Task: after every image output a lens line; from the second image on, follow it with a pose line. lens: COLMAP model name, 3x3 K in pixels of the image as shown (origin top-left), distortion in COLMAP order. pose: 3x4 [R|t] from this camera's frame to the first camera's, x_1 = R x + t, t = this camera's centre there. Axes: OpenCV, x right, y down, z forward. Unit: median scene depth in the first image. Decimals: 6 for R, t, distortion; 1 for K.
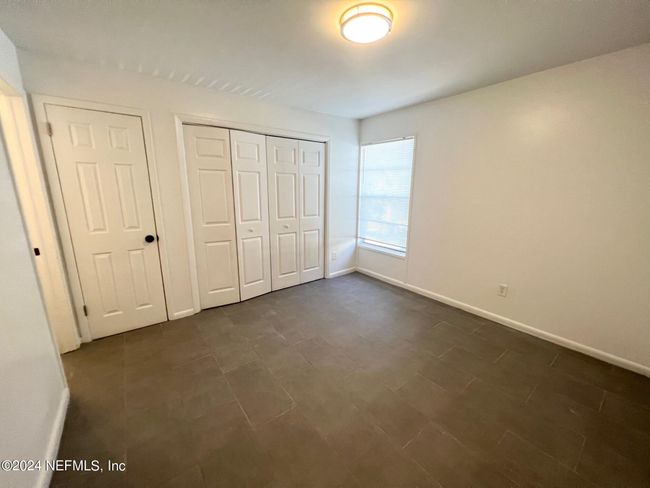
lens RADIAL K [[268.7, 0, 325.0], [0, 268.7, 244.0], [0, 0, 1]] dist [-0.000165, -0.000168]
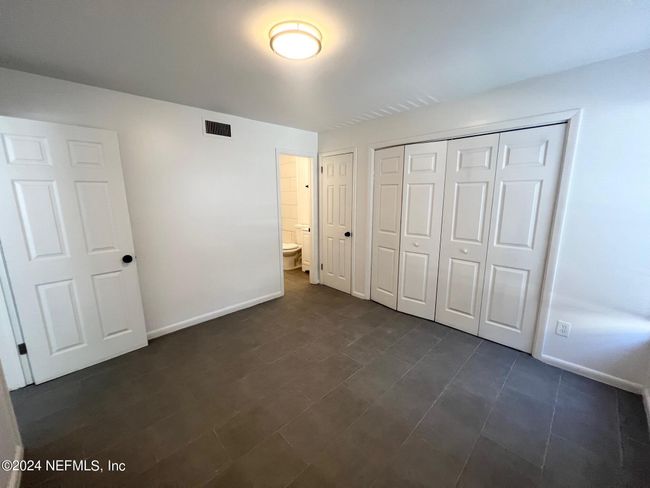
lens RADIAL K [[256.3, 0, 316.4], [0, 256.3, 242.8], [0, 0, 1]] dist [-0.001235, -0.000649]
pose [[0.089248, 0.170757, -0.981263, 0.595168], [-0.211245, 0.966026, 0.148892, -0.120745], [0.973350, 0.193999, 0.122288, 0.552984]]
